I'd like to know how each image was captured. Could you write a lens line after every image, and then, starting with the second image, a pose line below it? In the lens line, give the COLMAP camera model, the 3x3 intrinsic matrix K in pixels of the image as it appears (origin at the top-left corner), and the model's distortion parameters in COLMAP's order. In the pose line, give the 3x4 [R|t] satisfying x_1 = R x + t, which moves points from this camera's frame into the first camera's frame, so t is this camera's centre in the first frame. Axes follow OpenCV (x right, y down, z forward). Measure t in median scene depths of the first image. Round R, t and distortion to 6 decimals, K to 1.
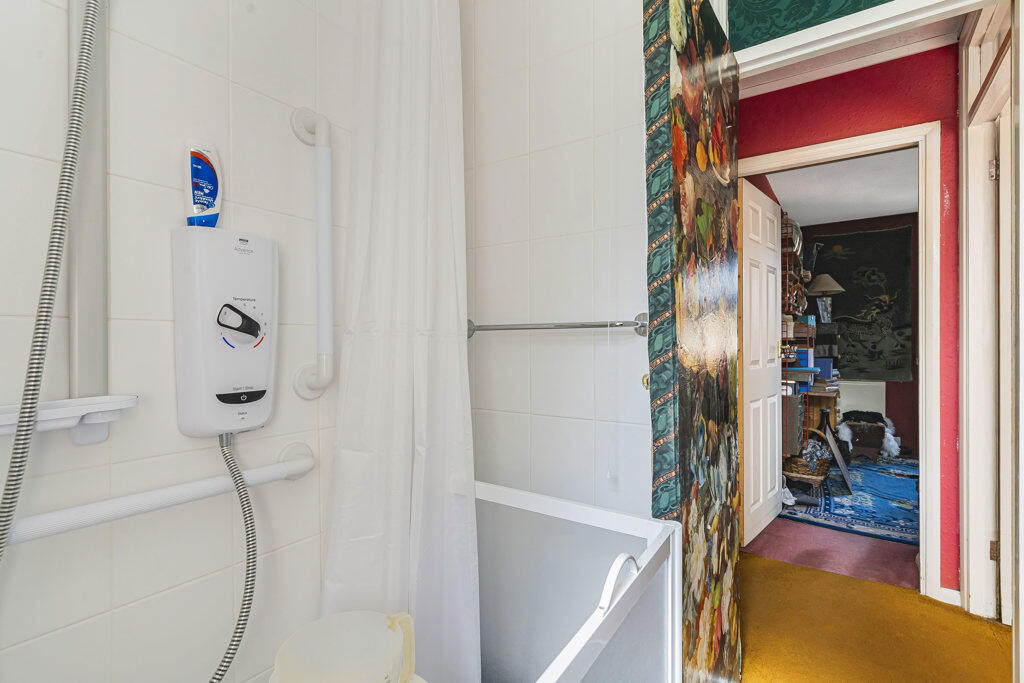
lens RADIAL K [[486.5, 0, 512.0], [0, 486.5, 341.5], [0, 0, 1]] dist [0.003766, 0.000561]
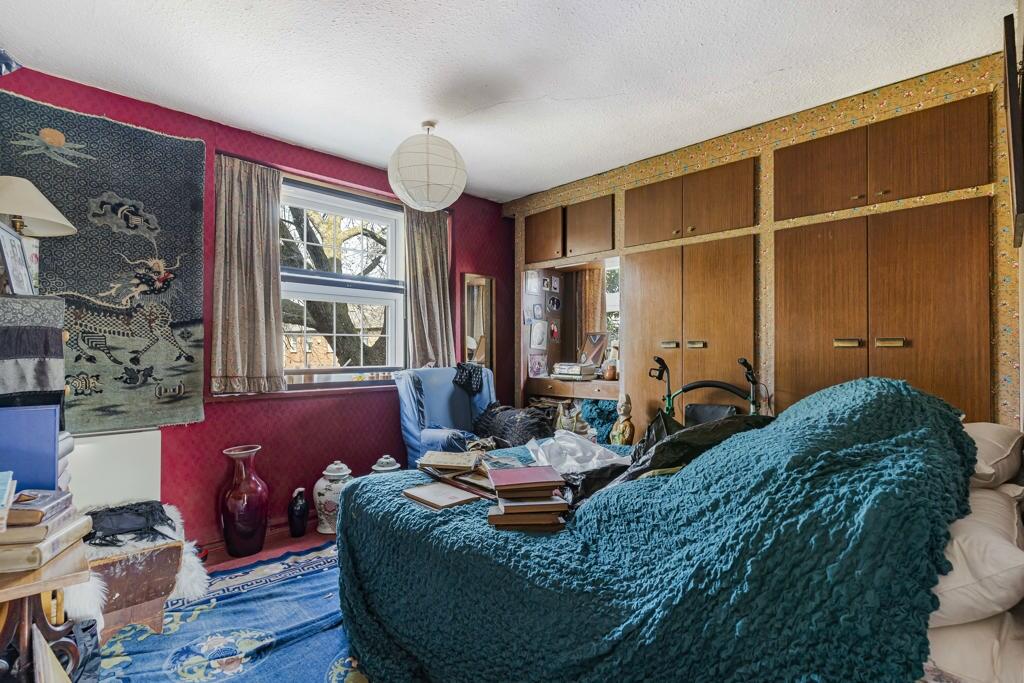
lens RADIAL K [[486.5, 0, 512.0], [0, 486.5, 341.5], [0, 0, 1]] dist [0.003766, 0.000561]
pose [[0.184456, 0.015957, 0.982711, 0.348354], [-0.001951, 0.999872, -0.015870, -0.001027], [-0.982839, 0.001010, 0.184464, 0.568189]]
